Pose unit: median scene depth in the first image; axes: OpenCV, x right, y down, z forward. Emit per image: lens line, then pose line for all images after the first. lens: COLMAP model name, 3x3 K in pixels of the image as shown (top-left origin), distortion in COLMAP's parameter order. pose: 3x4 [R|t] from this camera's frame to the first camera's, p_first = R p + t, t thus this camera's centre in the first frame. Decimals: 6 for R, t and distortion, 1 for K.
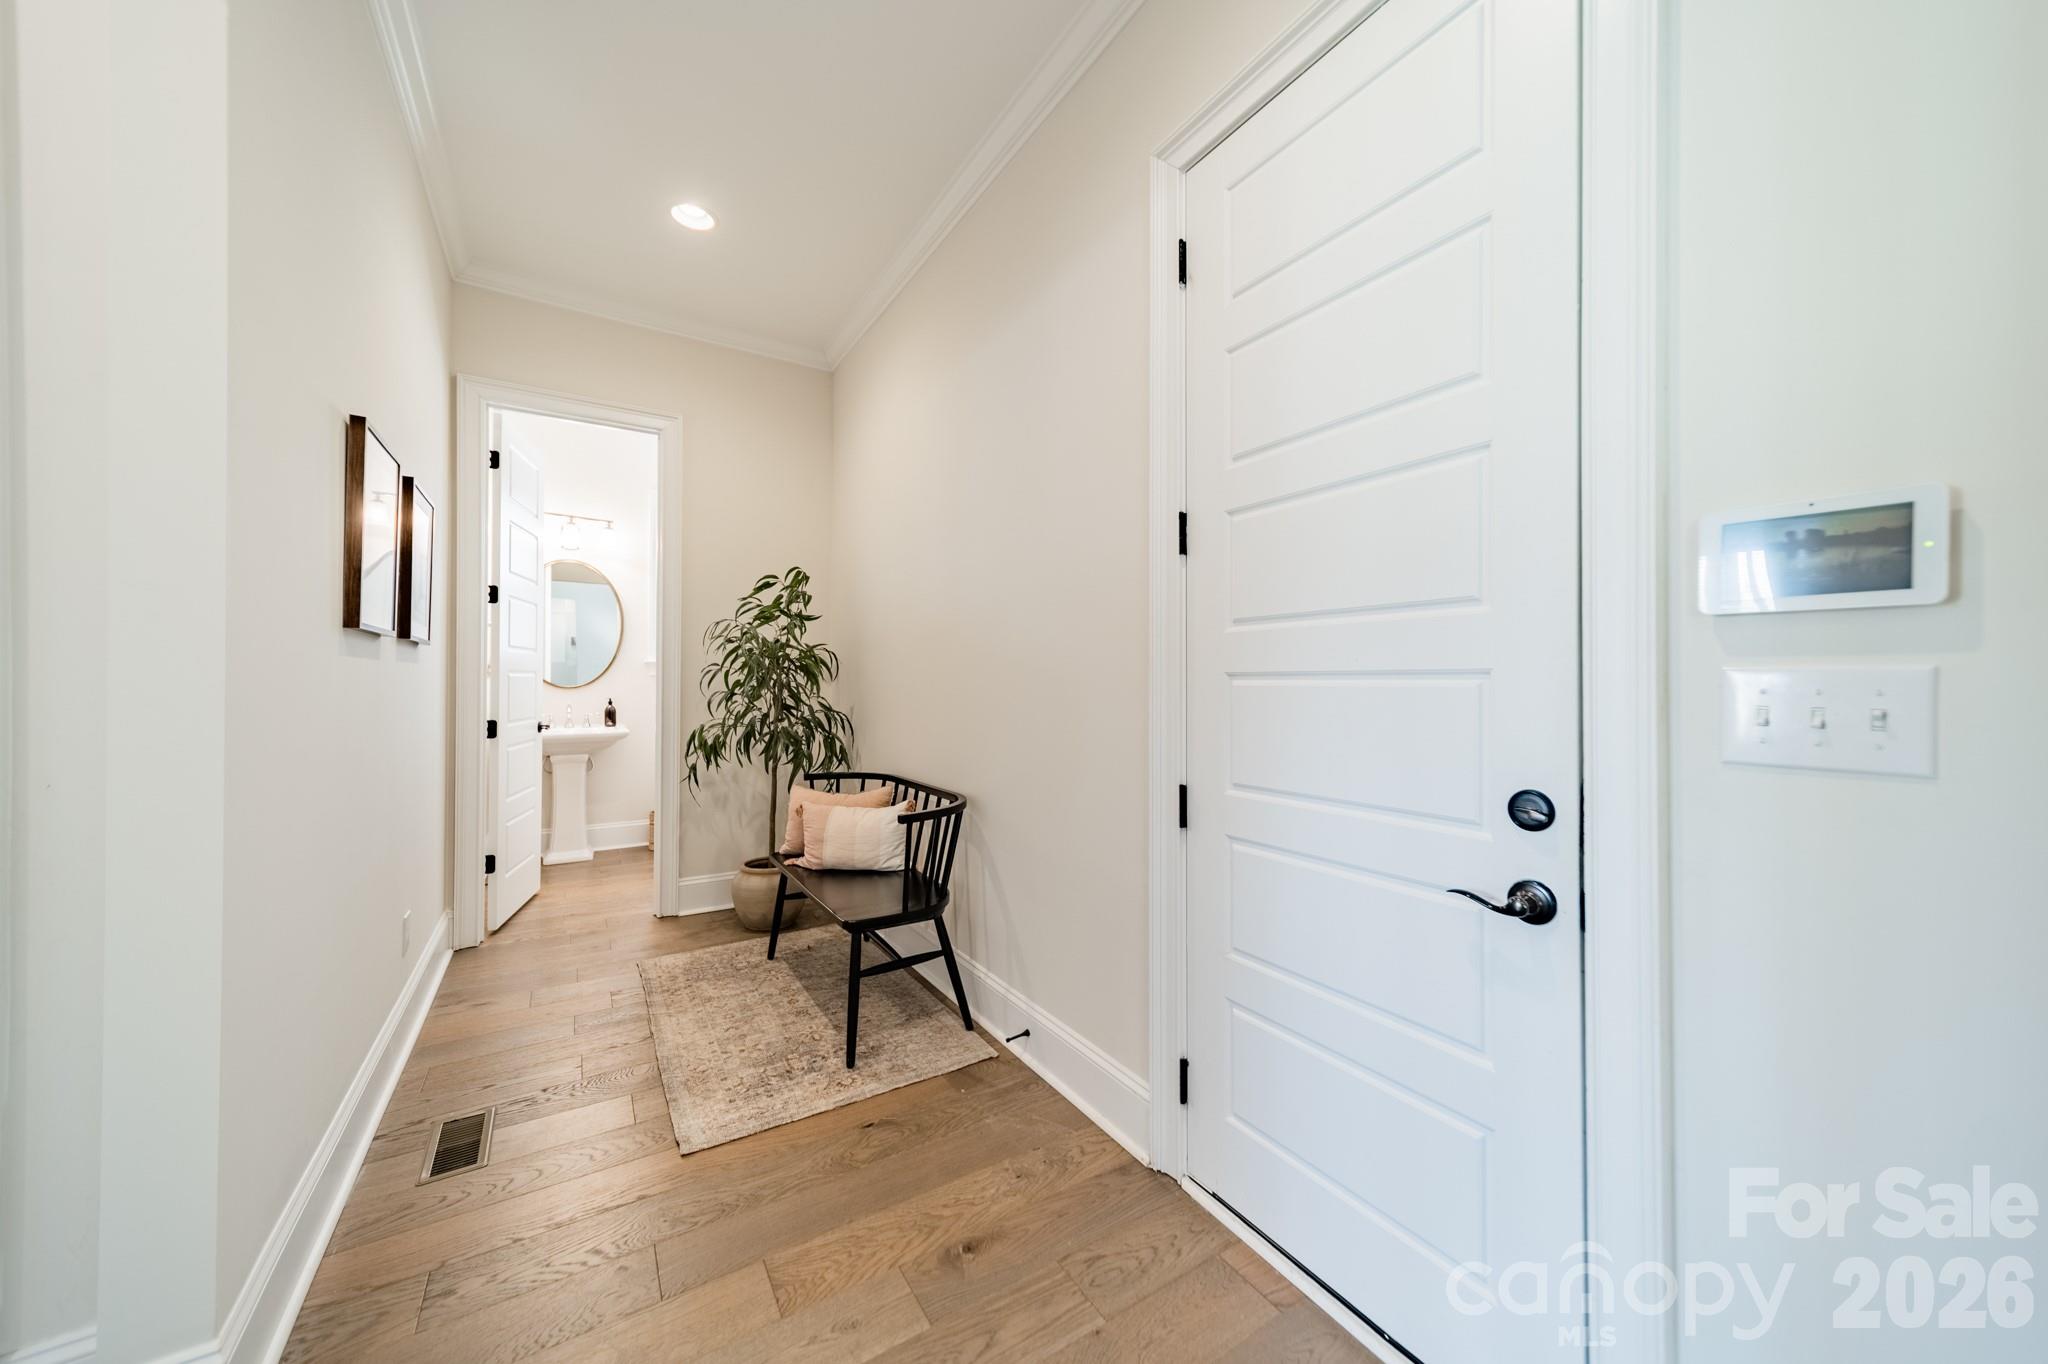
lens RADIAL K [[721.0, 0, 1021.9], [0, 721.0, 685.6], [0, 0, 1]] dist [0.007835, -0.000368]
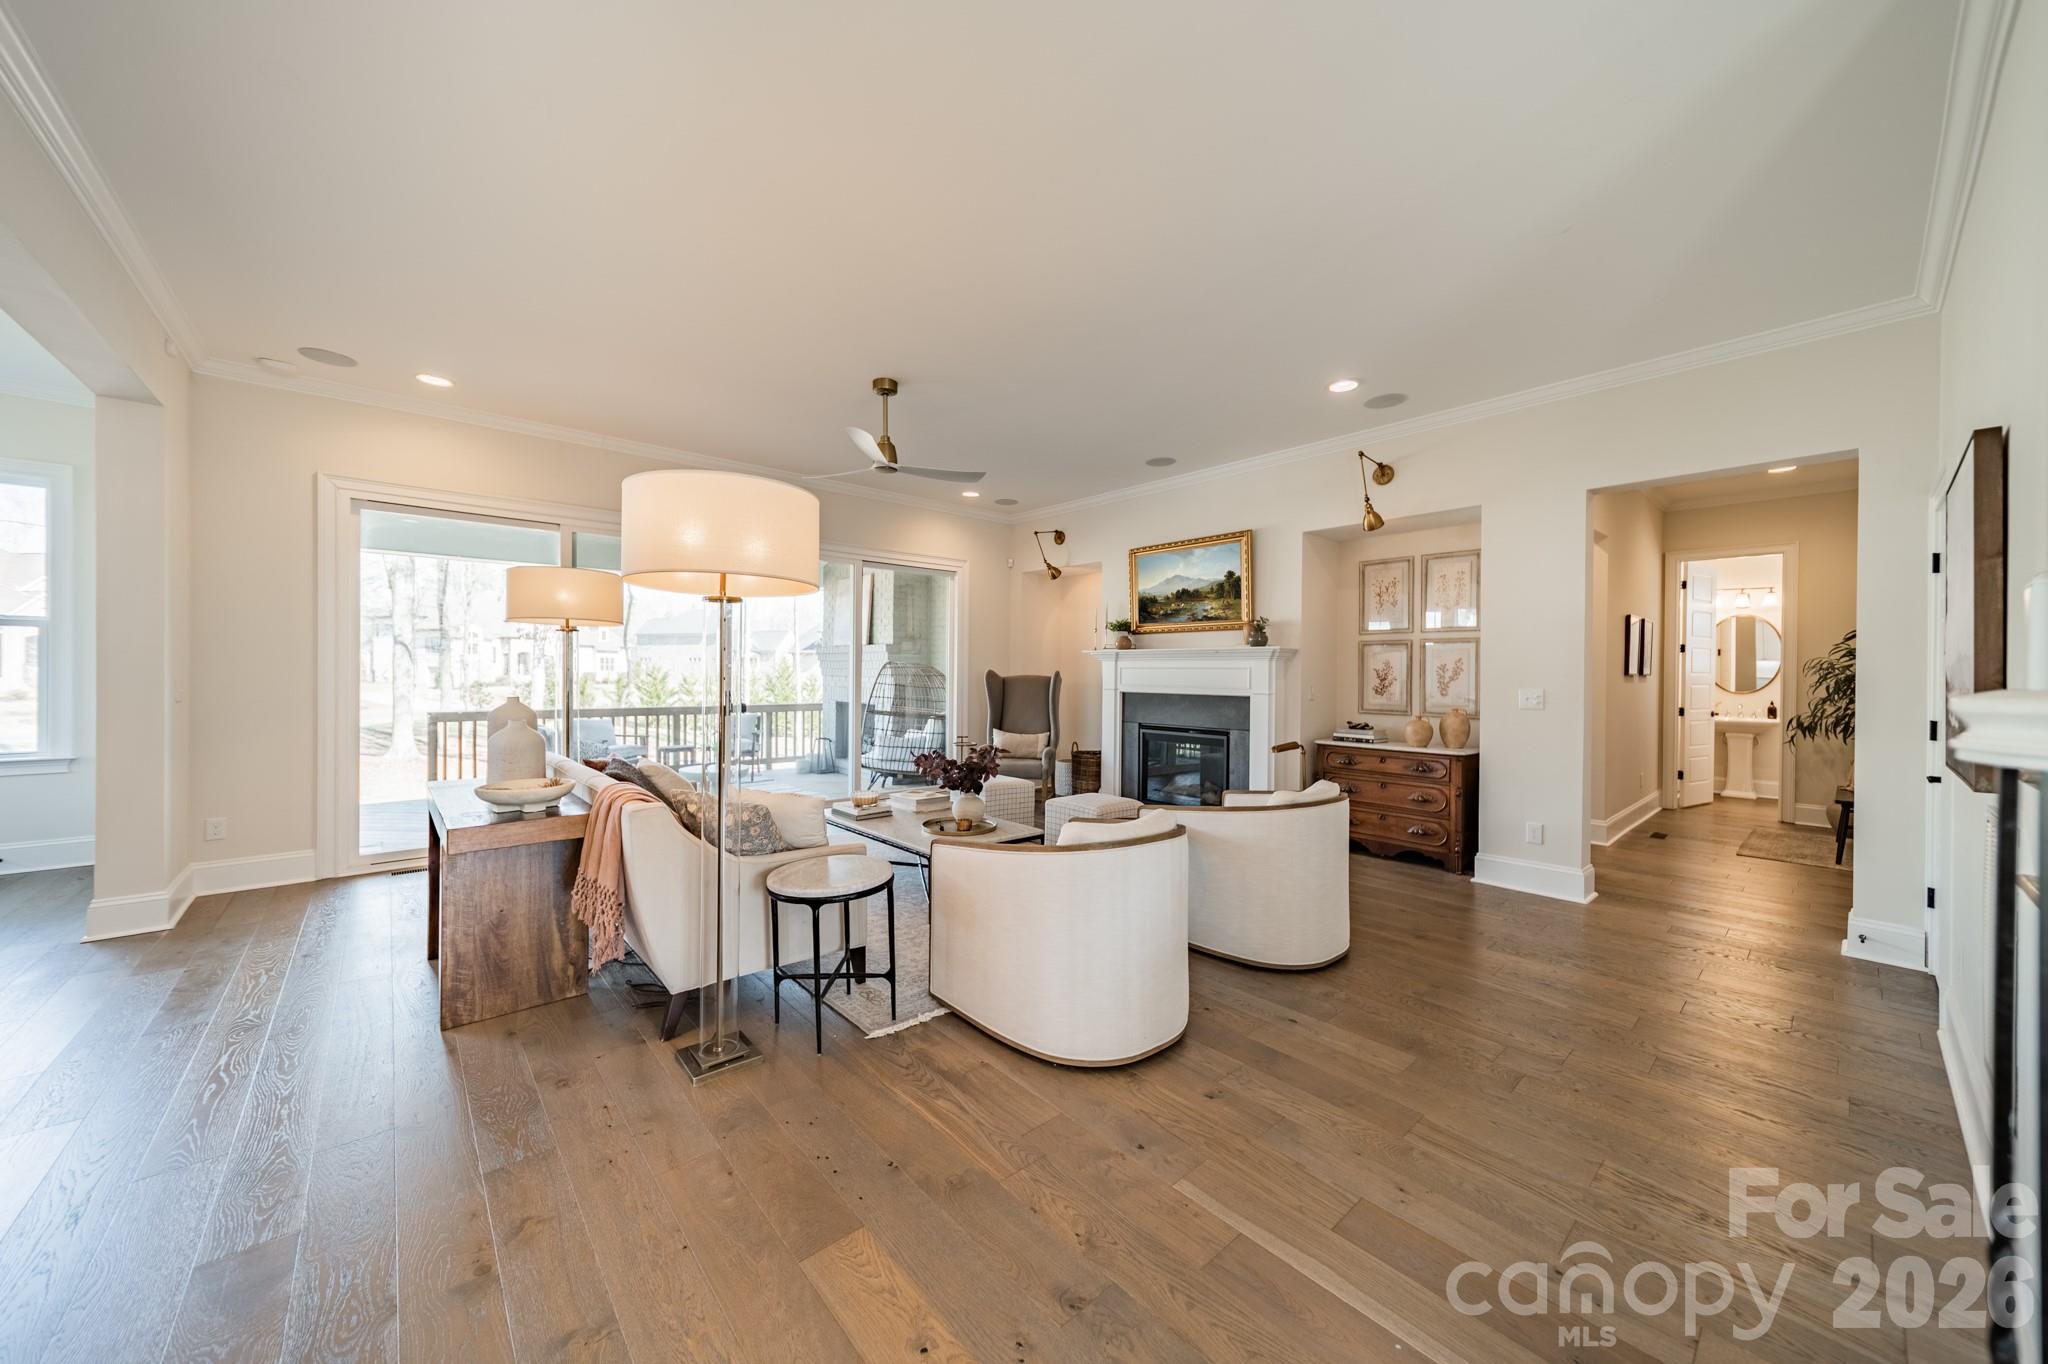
lens RADIAL K [[721.0, 0, 1027.1], [0, 721.0, 675.9], [0, 0, 1]] dist [0.007835, -0.000368]
pose [[0.172155, -0.004853, -0.985058, 1.014885], [-0.007662, 0.999951, -0.006266, -0.018590], [0.985040, 0.008626, 0.172110, -1.233924]]
